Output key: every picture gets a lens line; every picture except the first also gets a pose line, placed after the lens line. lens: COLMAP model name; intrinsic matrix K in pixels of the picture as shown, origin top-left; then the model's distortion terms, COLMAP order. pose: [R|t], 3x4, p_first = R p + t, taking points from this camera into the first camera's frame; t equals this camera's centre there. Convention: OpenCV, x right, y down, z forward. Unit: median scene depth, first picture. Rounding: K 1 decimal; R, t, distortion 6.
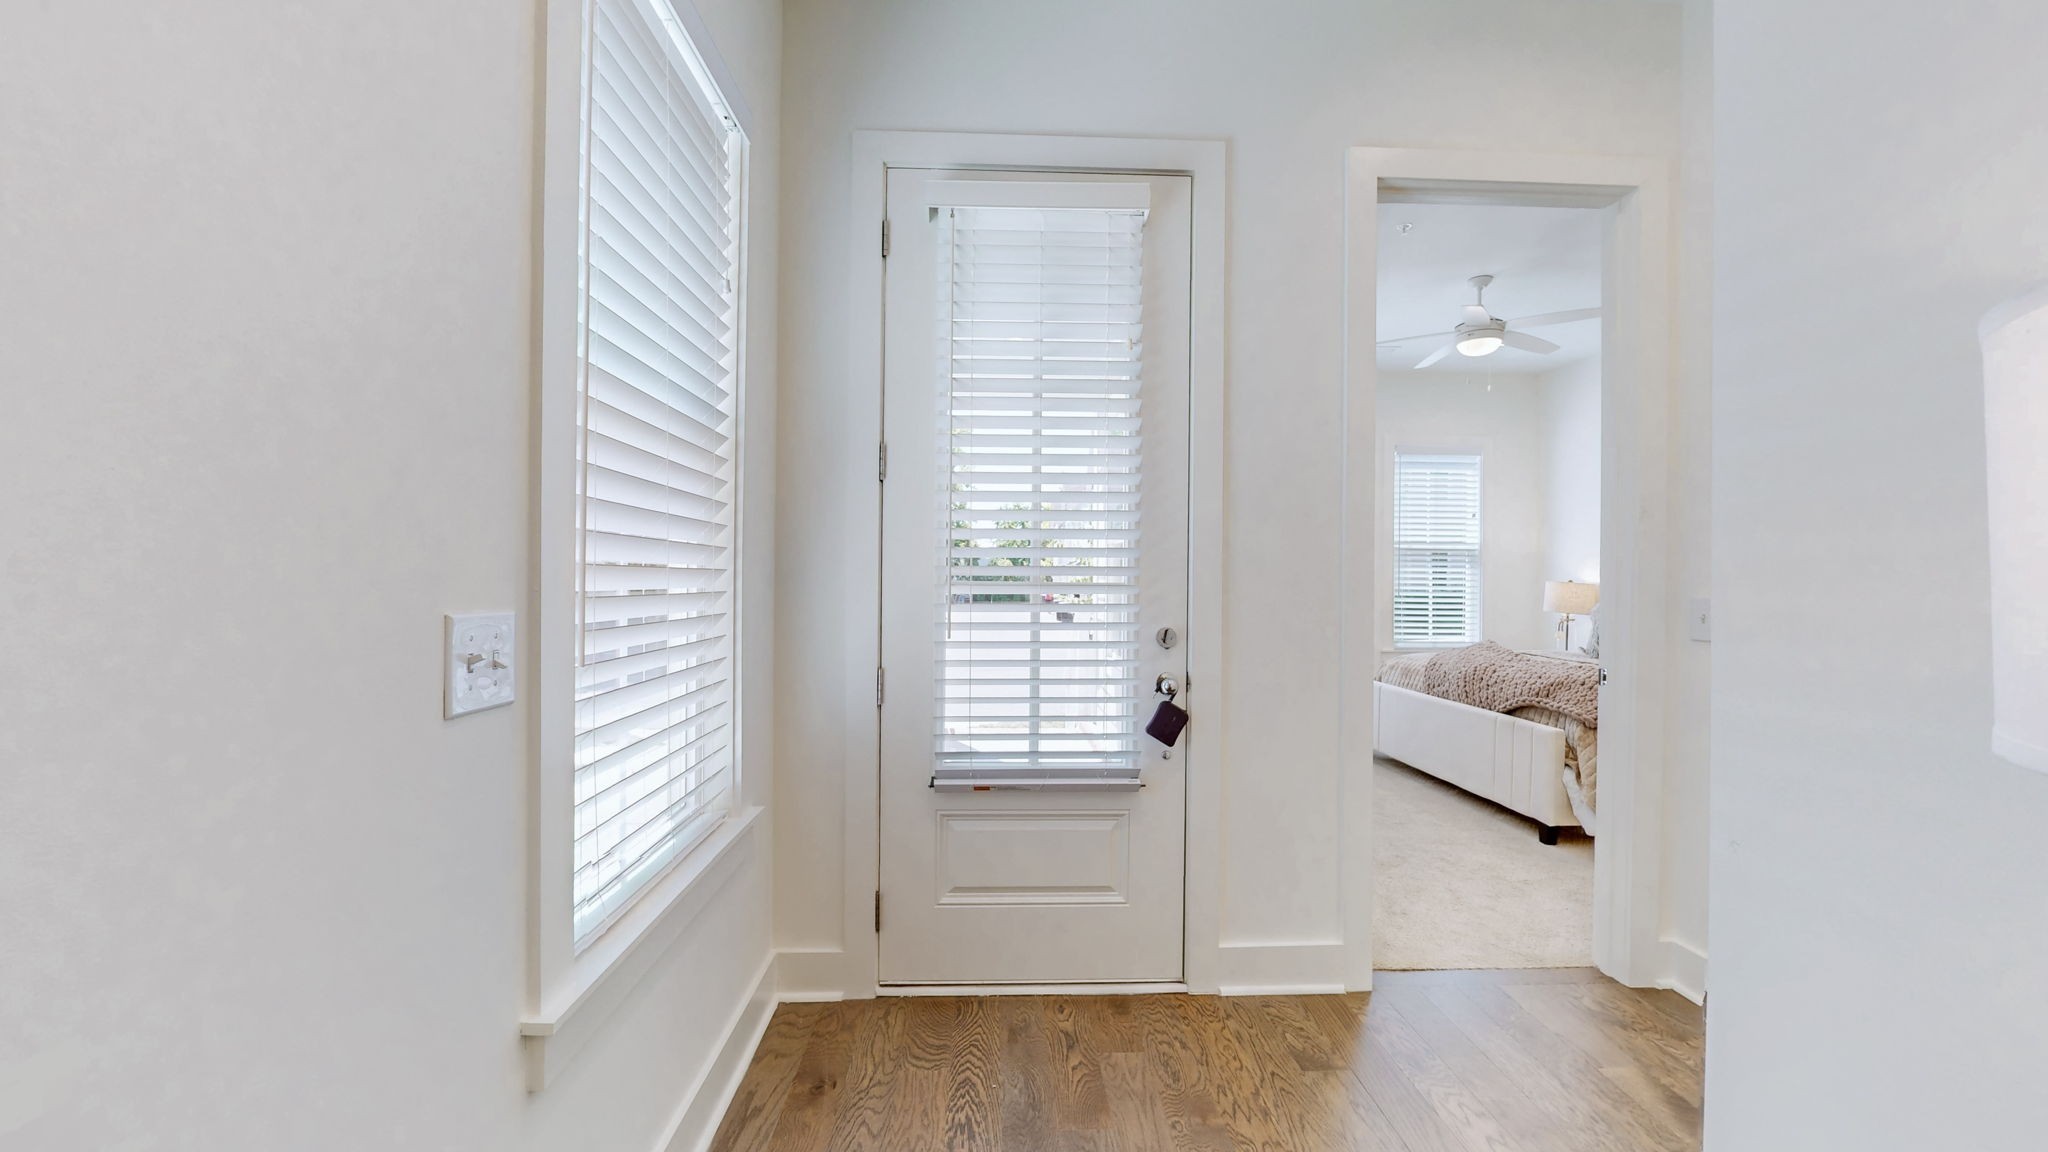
lens RADIAL K [[780.2, 0, 1022.1], [0, 780.2, 579.6], [0, 0, 1]] dist [-0.018925, 0.000003]
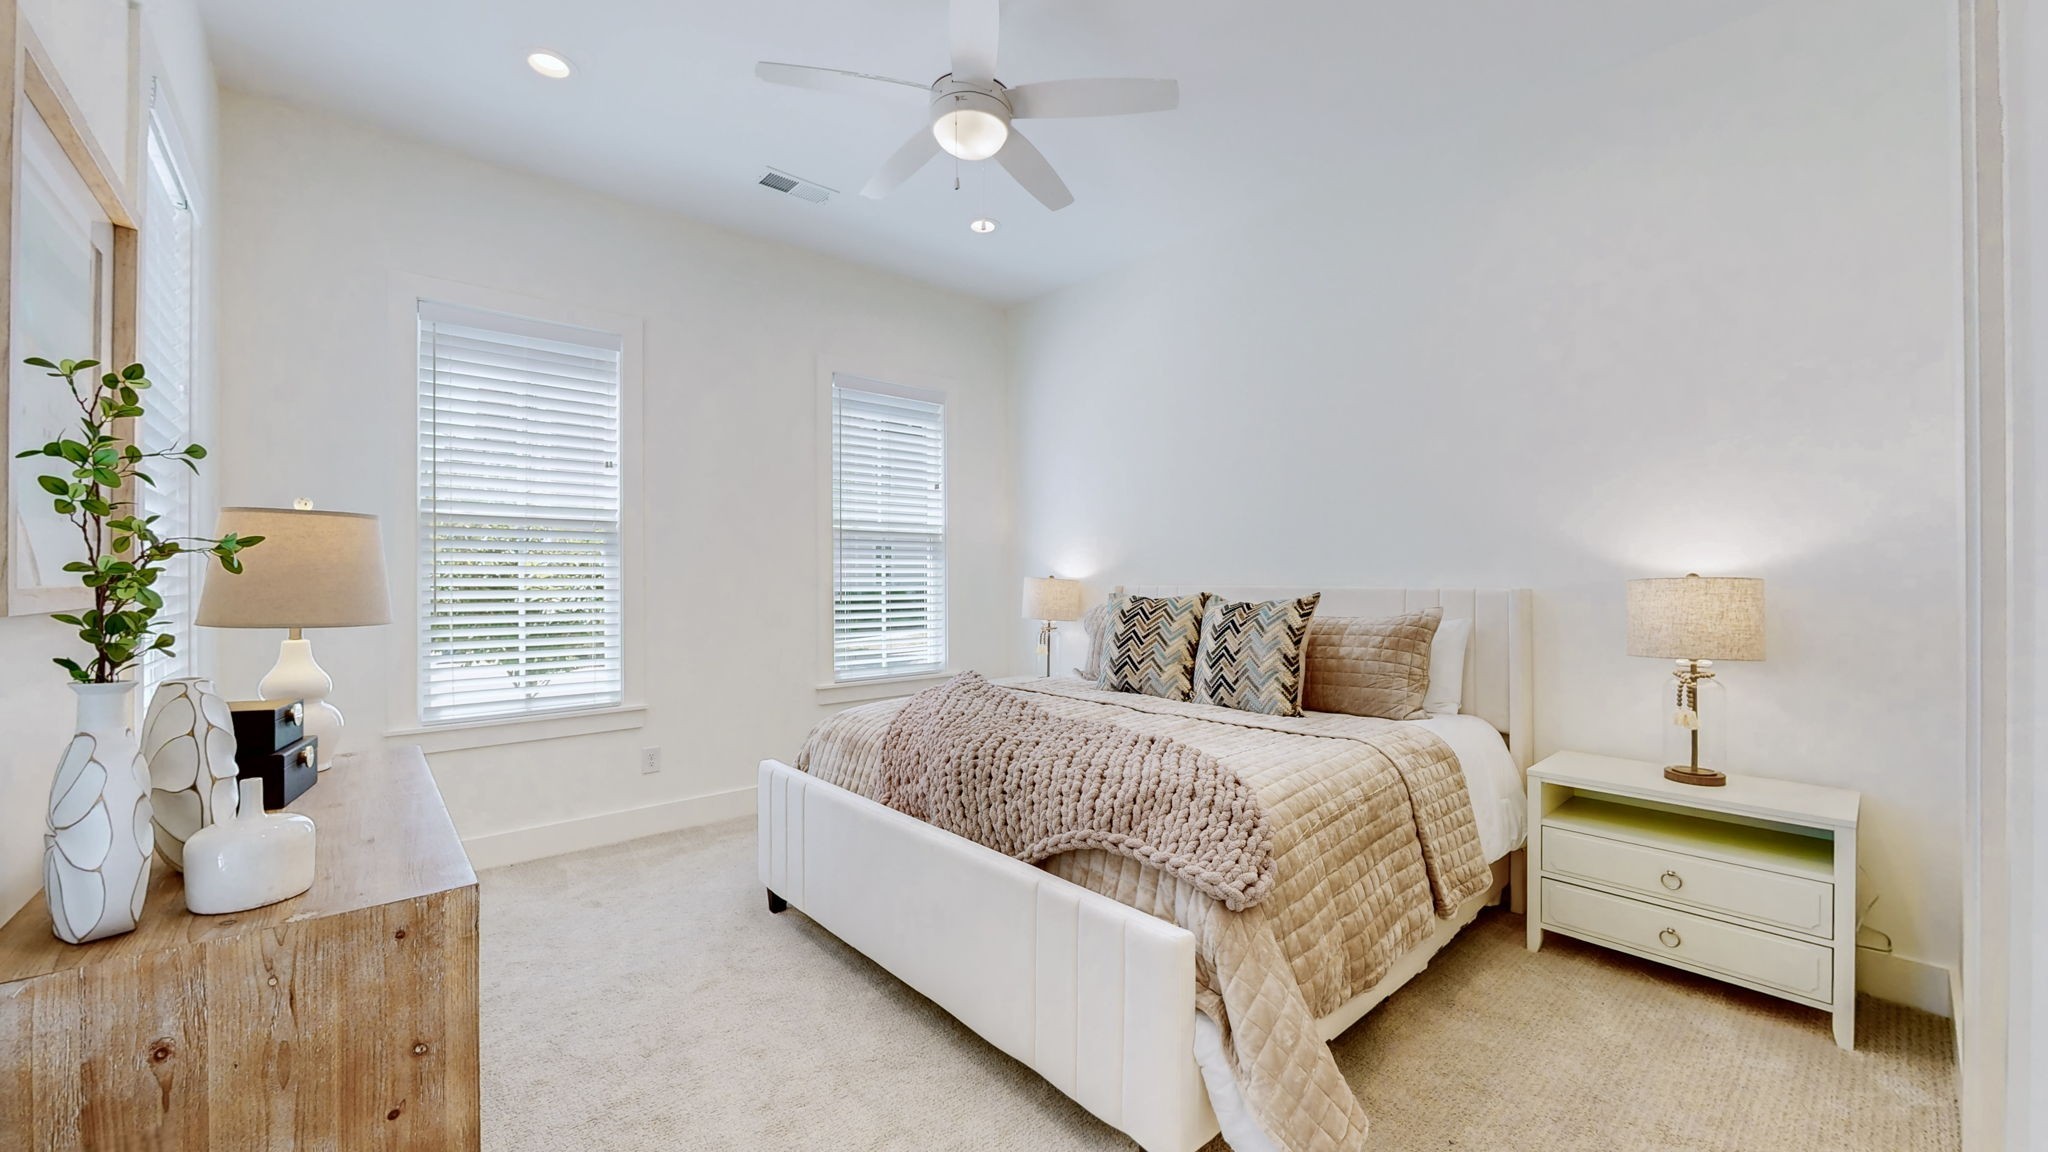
lens RADIAL K [[780.2, 0, 1022.1], [0, 780.2, 579.6], [0, 0, 1]] dist [-0.018925, 0.000003]
pose [[0.782406, -0.012154, 0.622650, 0.286382], [0.009170, 0.999926, 0.007996, -0.002321], [-0.622701, -0.000547, 0.782460, 0.569526]]
